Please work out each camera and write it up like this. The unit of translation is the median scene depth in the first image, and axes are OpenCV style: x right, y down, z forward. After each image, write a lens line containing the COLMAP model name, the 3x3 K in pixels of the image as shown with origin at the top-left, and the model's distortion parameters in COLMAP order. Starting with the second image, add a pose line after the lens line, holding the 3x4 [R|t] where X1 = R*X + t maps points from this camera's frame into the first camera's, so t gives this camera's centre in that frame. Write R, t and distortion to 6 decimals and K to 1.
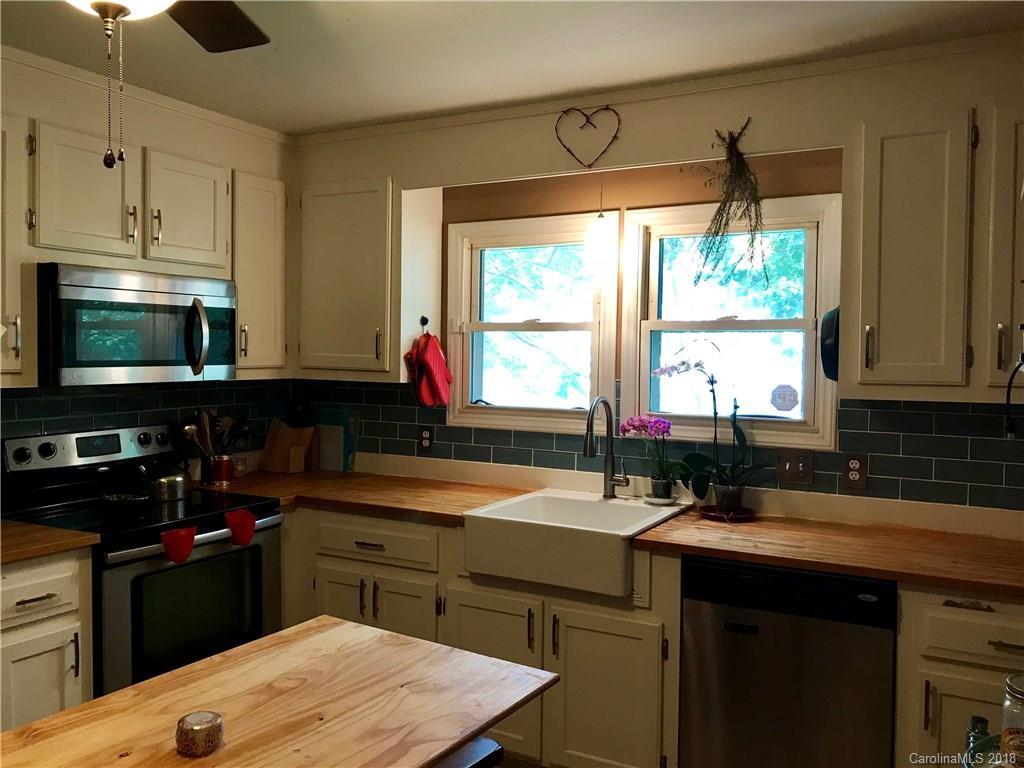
lens RADIAL K [[854.6, 0, 512.0], [0, 854.6, 384.0], [0, 0, 1]] dist [0.066869, 0.000576]
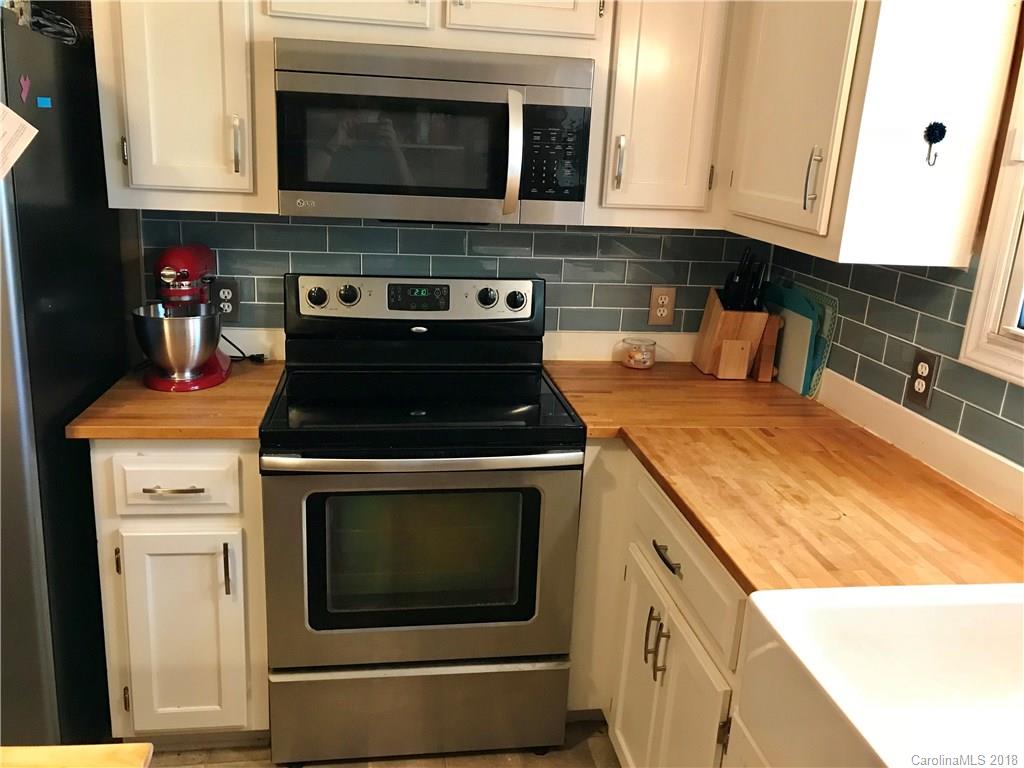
lens RADIAL K [[832.2, 0, 512.0], [0, 832.2, 384.0], [0, 0, 1]] dist [0.006730, -0.002167]
pose [[0.617814, 0.235628, -0.750190, 0.125368], [-0.075460, 0.967410, 0.241710, -0.034168], [0.782695, -0.092723, 0.615460, 0.538577]]
